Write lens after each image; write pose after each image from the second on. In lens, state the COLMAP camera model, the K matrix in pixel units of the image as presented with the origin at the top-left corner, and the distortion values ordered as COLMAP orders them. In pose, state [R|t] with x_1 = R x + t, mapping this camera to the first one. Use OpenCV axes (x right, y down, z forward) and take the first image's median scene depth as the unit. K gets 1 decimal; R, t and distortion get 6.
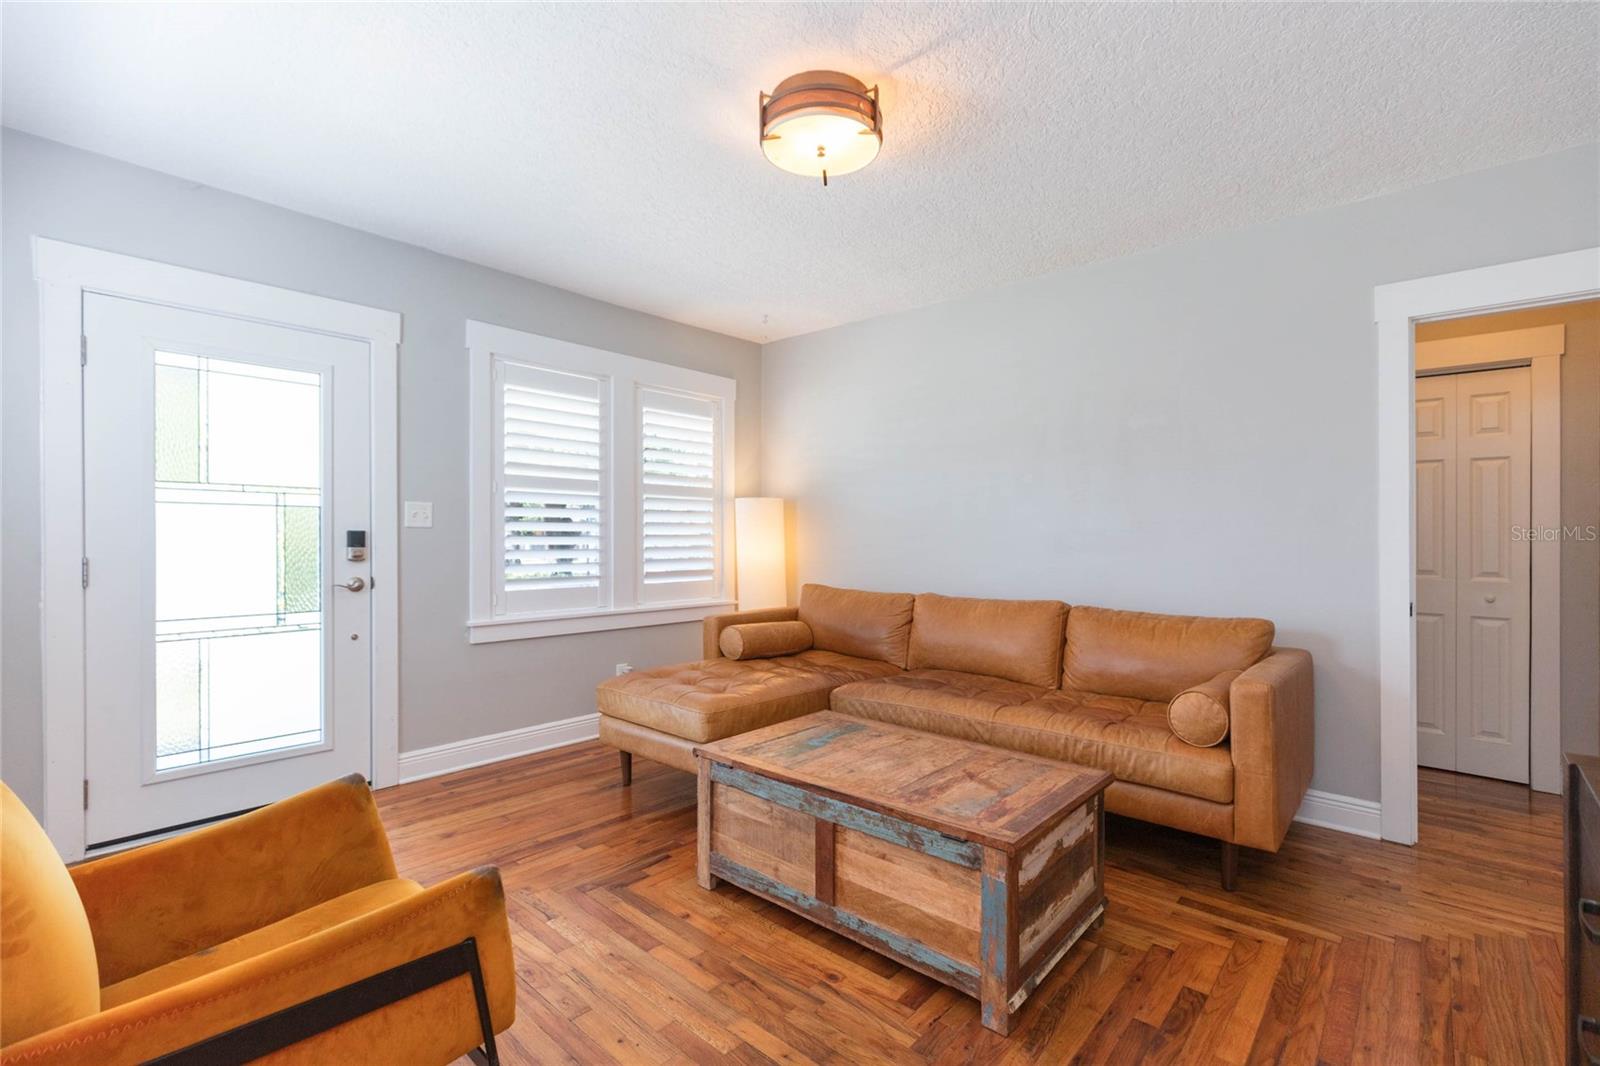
lens RADIAL K [[716.7, 0, 808.6], [0, 716.7, 527.8], [0, 0, 1]] dist [0.000317, -0.000085]
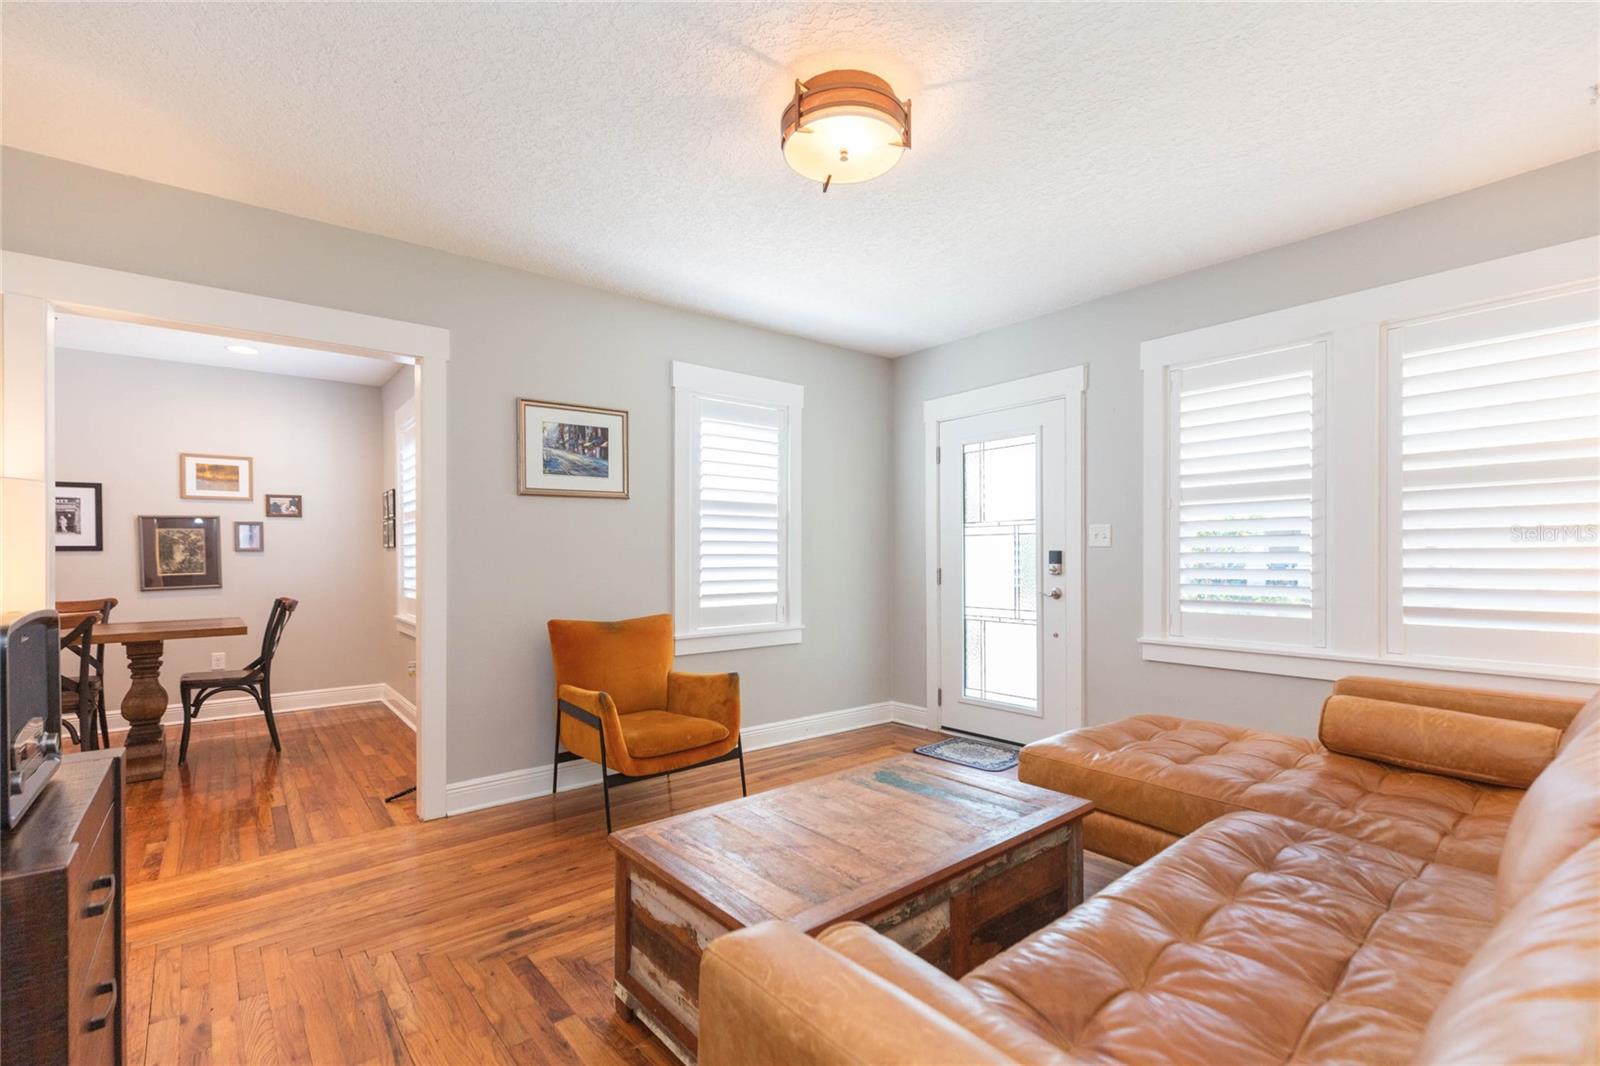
lens RADIAL K [[721.7, 0, 808.6], [0, 721.7, 553.4], [0, 0, 1]] dist [-0.013749, -0.000119]
pose [[-0.162303, -0.010063, -0.986690, 0.958040], [0.014478, 0.999816, -0.012579, 0.025776], [0.986635, -0.016327, -0.162127, 1.078565]]
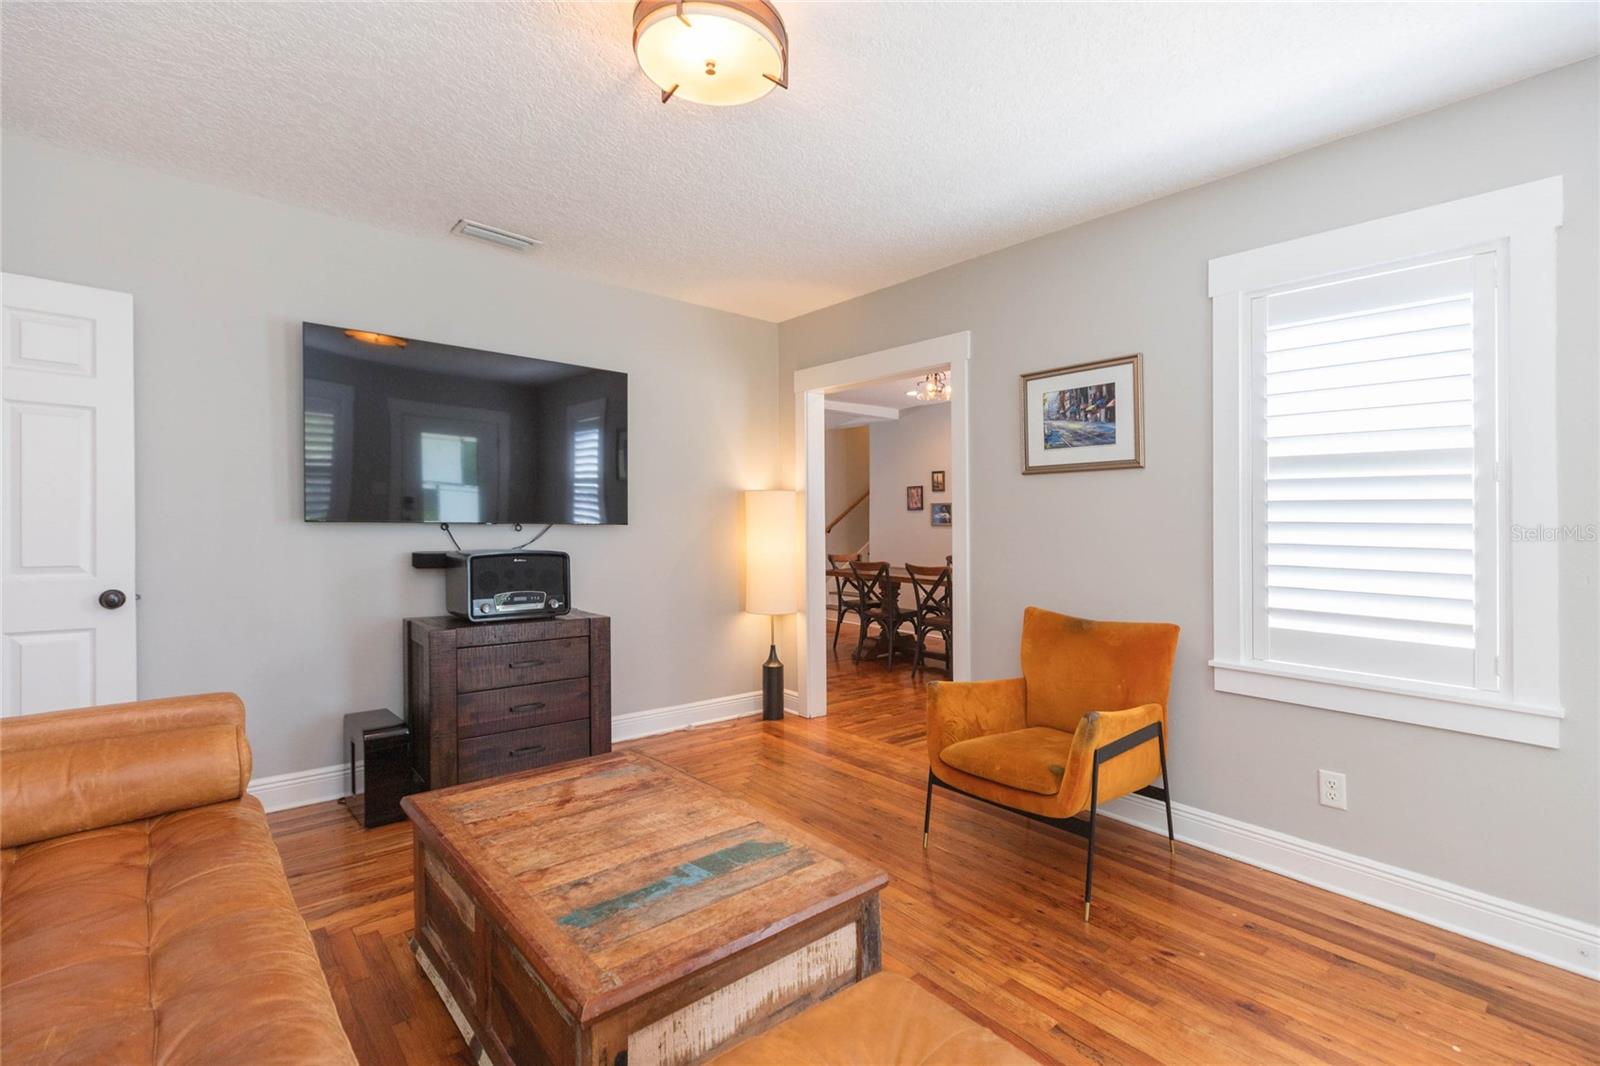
lens RADIAL K [[716.7, 0, 808.6], [0, 716.7, 527.8], [0, 0, 1]] dist [0.000317, -0.000085]
pose [[-0.989928, -0.023610, 0.139590, -0.181794], [-0.023805, 0.999717, 0.000278, -0.005141], [-0.139557, -0.003047, -0.990209, 1.732378]]
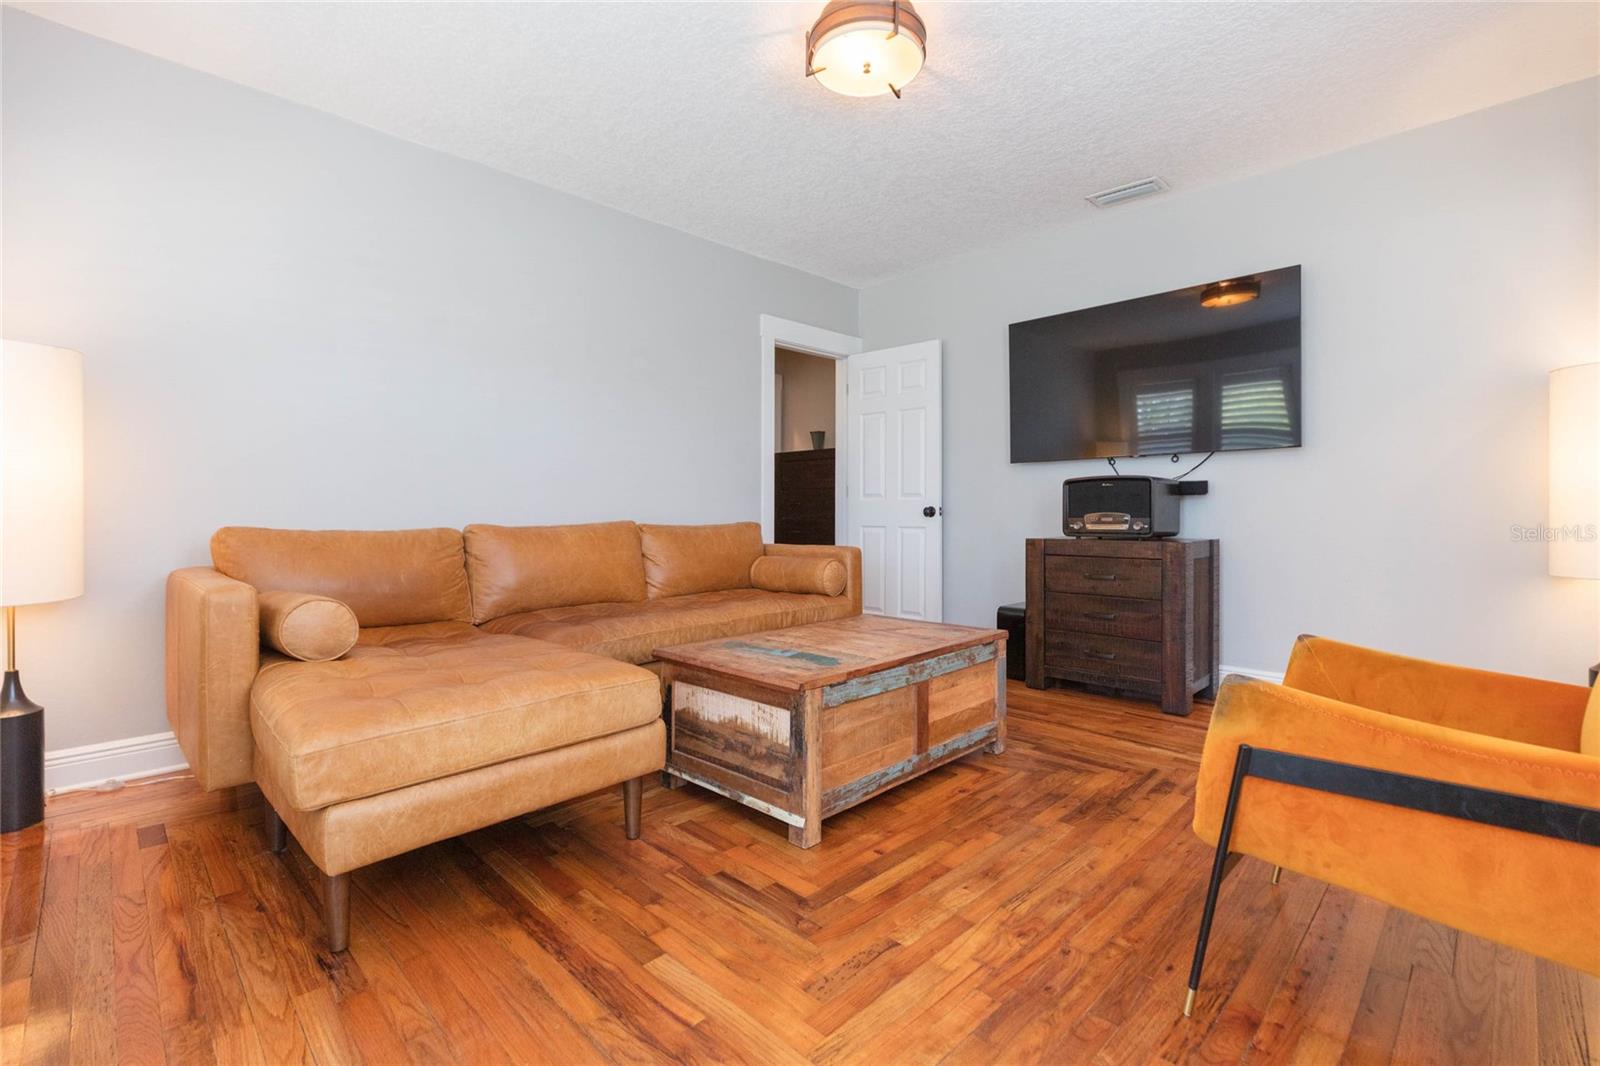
lens RADIAL K [[730.3, 0, 797.6], [0, 730.3, 518.1], [0, 0, 1]] dist [0.001730, 0.000057]
pose [[0.060339, -0.021625, 0.997944, -1.013430], [-0.001728, 0.999762, 0.021769, 0.109339], [-0.998176, -0.003038, 0.060288, 1.000842]]
